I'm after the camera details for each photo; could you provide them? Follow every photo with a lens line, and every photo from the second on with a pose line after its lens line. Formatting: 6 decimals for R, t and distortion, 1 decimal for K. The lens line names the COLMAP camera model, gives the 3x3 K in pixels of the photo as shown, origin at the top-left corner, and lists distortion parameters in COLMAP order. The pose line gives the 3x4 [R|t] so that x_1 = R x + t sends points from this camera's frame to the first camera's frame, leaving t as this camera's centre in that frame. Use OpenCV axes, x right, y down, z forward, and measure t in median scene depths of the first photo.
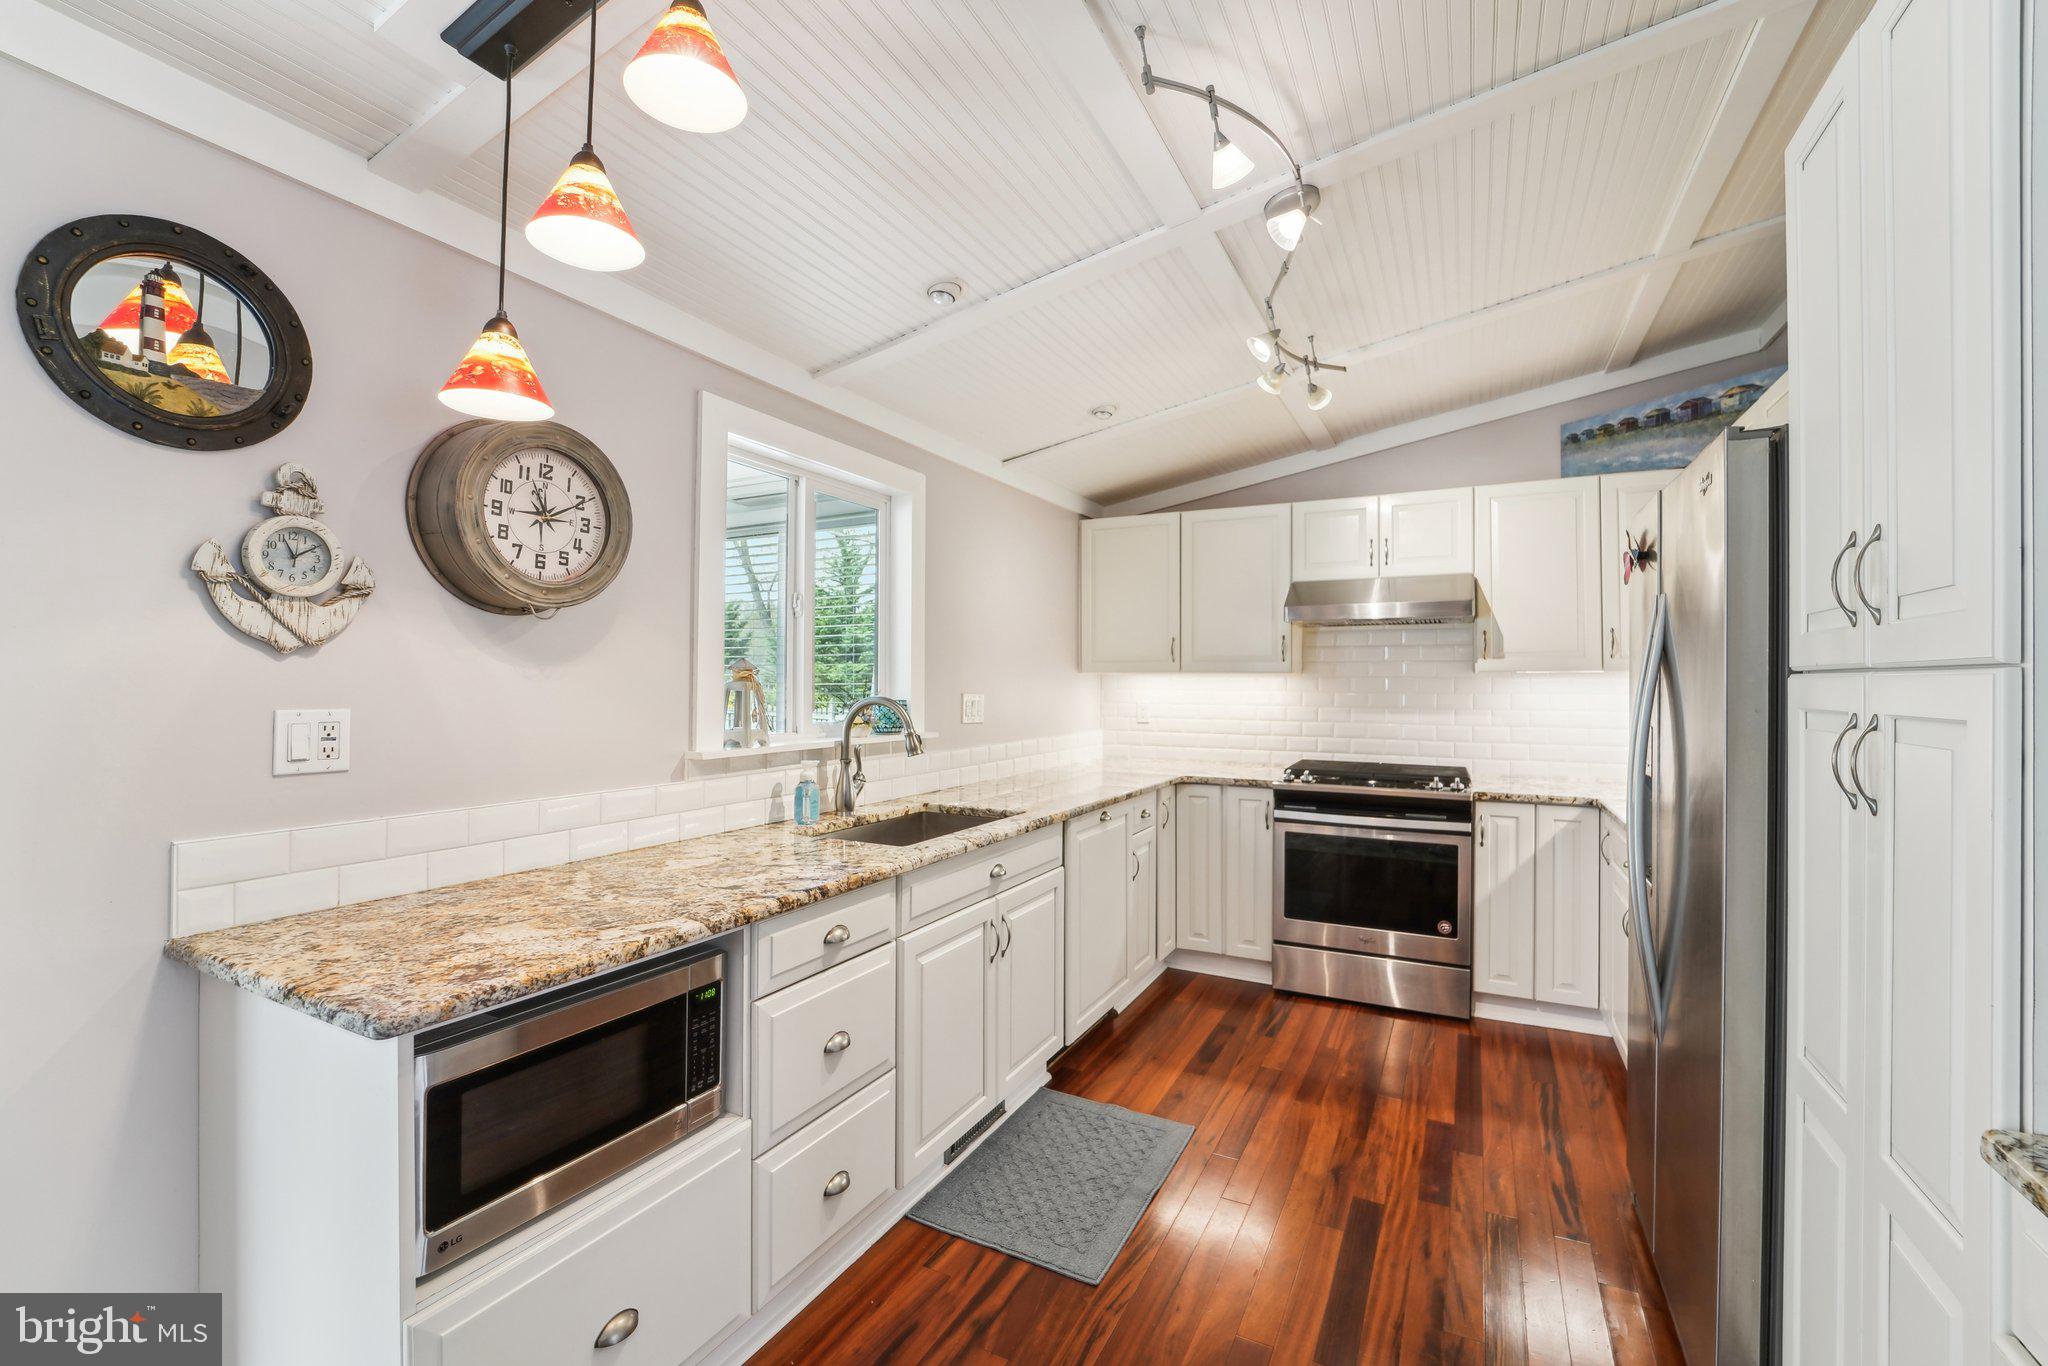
lens RADIAL K [[848.7, 0, 1045.8], [0, 848.7, 667.9], [0, 0, 1]] dist [-0.016077, -0.001509]
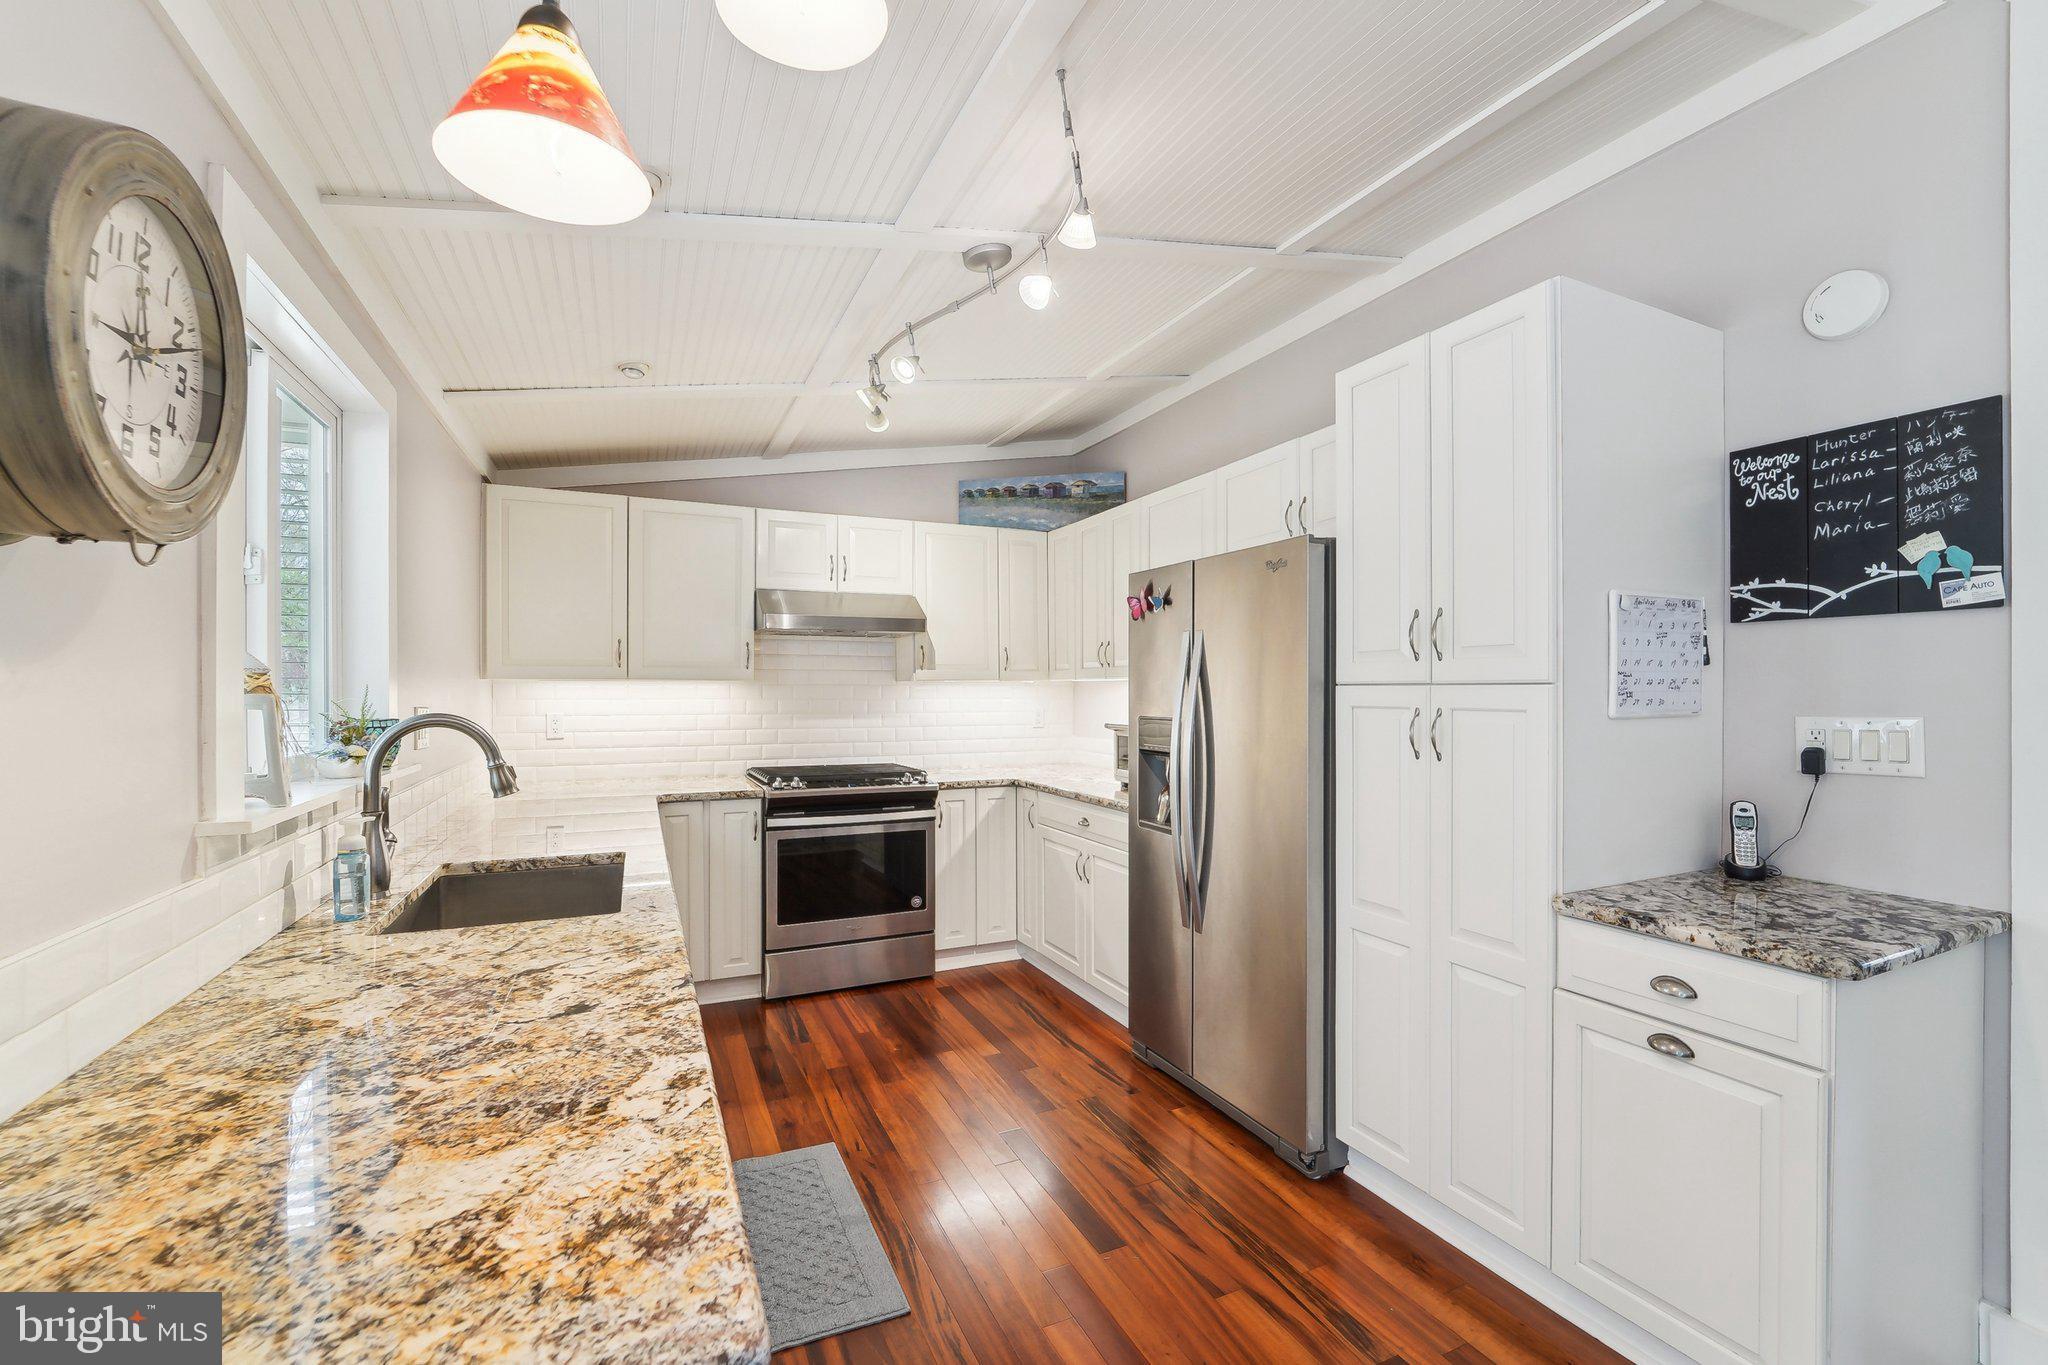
lens RADIAL K [[848.7, 0, 1014.3], [0, 848.7, 690.7], [0, 0, 1]] dist [-0.016077, -0.001509]
pose [[0.627250, -0.003965, 0.778808, -0.603421], [-0.011535, 0.999830, 0.014380, 0.000088], [-0.778732, -0.018003, 0.627098, 0.301528]]
